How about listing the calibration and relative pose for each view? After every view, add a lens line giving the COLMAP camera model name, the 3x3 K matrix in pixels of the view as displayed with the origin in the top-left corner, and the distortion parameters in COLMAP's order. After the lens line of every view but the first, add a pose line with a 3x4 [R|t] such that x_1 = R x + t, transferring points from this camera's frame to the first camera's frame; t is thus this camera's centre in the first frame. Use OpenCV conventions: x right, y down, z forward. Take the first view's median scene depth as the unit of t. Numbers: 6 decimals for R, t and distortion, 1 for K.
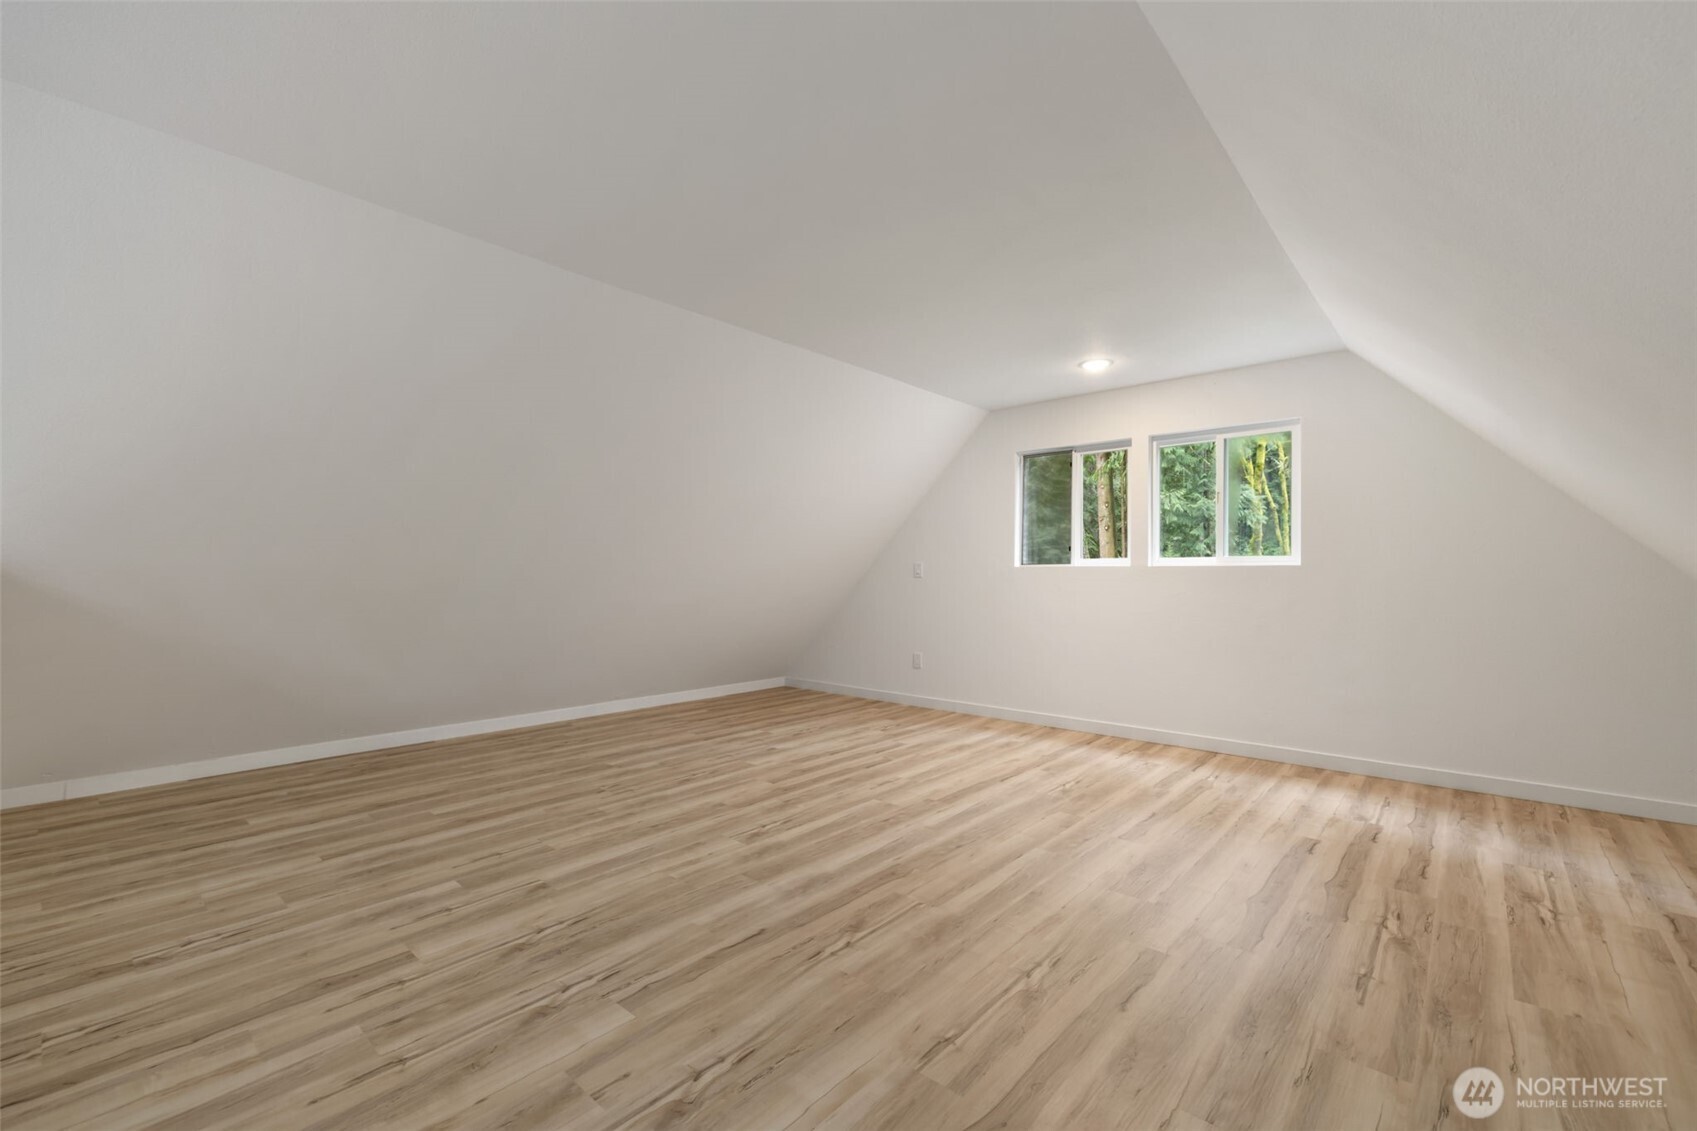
lens RADIAL K [[719.5, 0, 848.6], [0, 719.5, 570.9], [0, 0, 1]] dist [-0.003289, 0.000032]
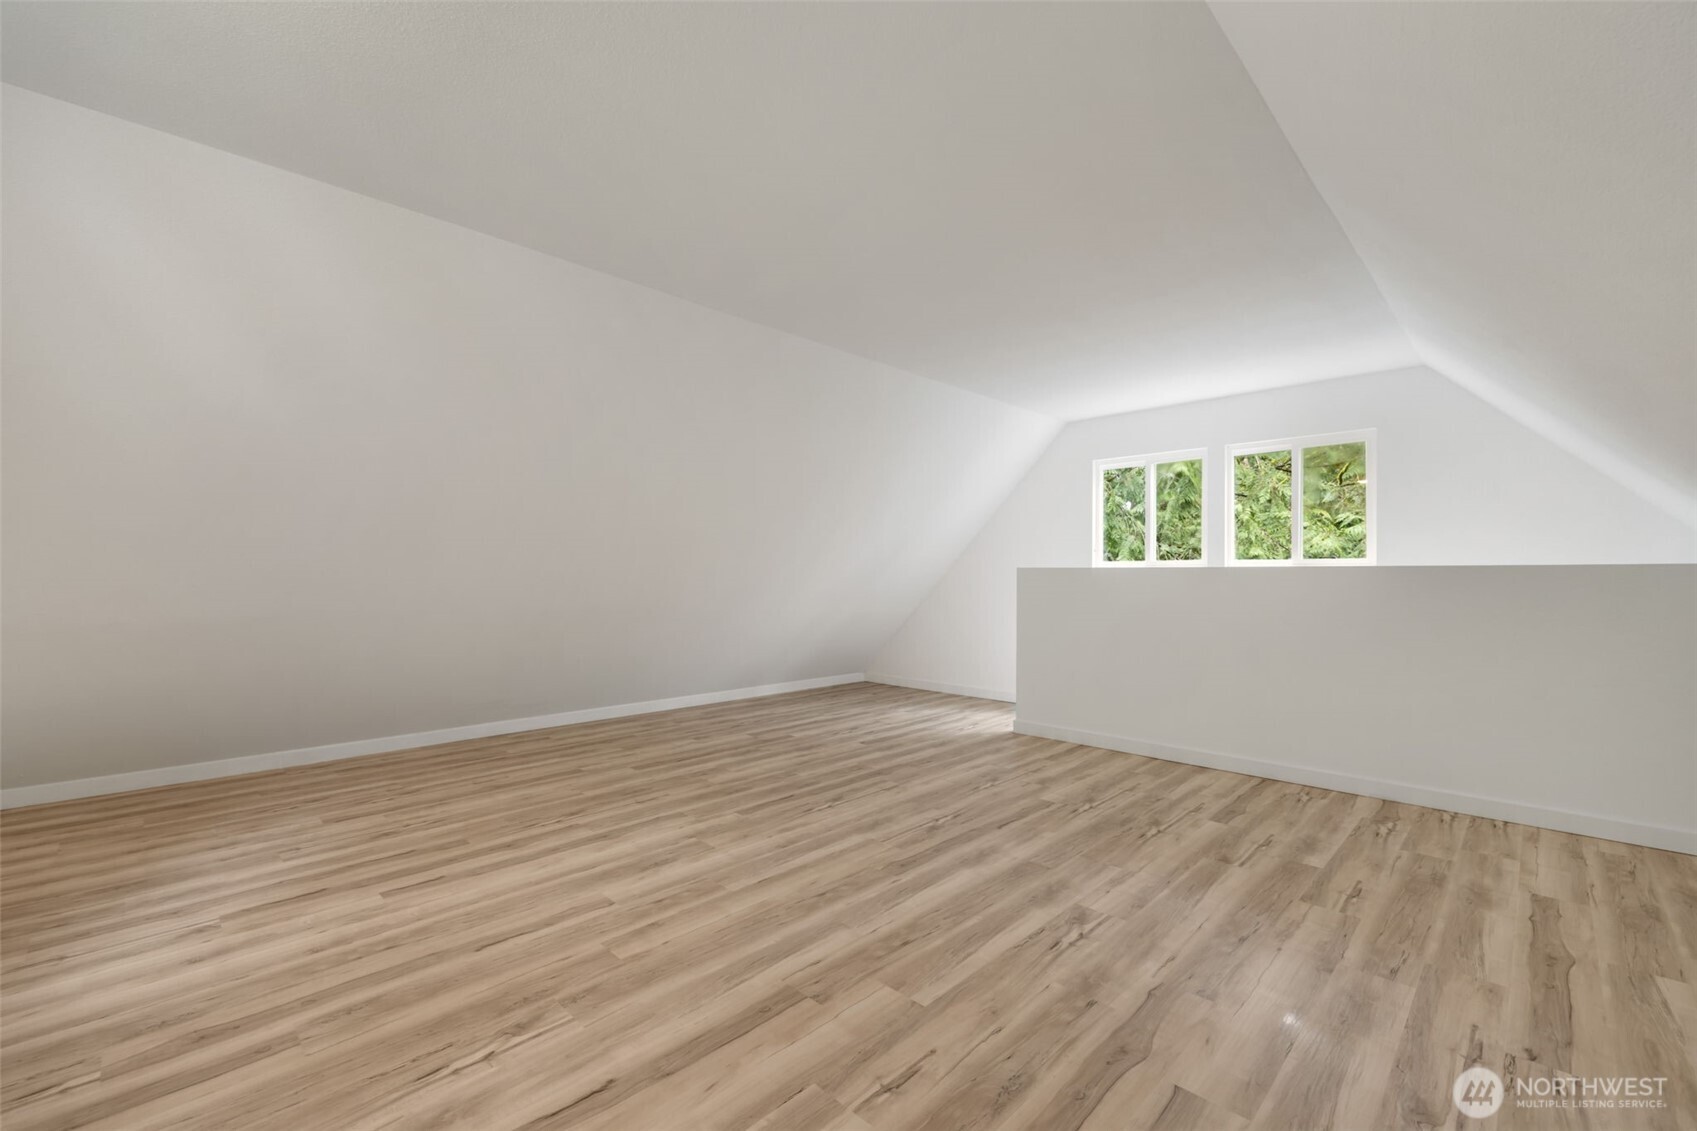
lens RADIAL K [[719.5, 0, 848.2], [0, 719.5, 571.2], [0, 0, 1]] dist [-0.003289, 0.000032]
pose [[-0.998618, -0.004357, 0.052381, 0.090298], [-0.005087, 0.999892, -0.013816, 0.015456], [-0.052315, -0.014063, -0.998532, 2.111060]]
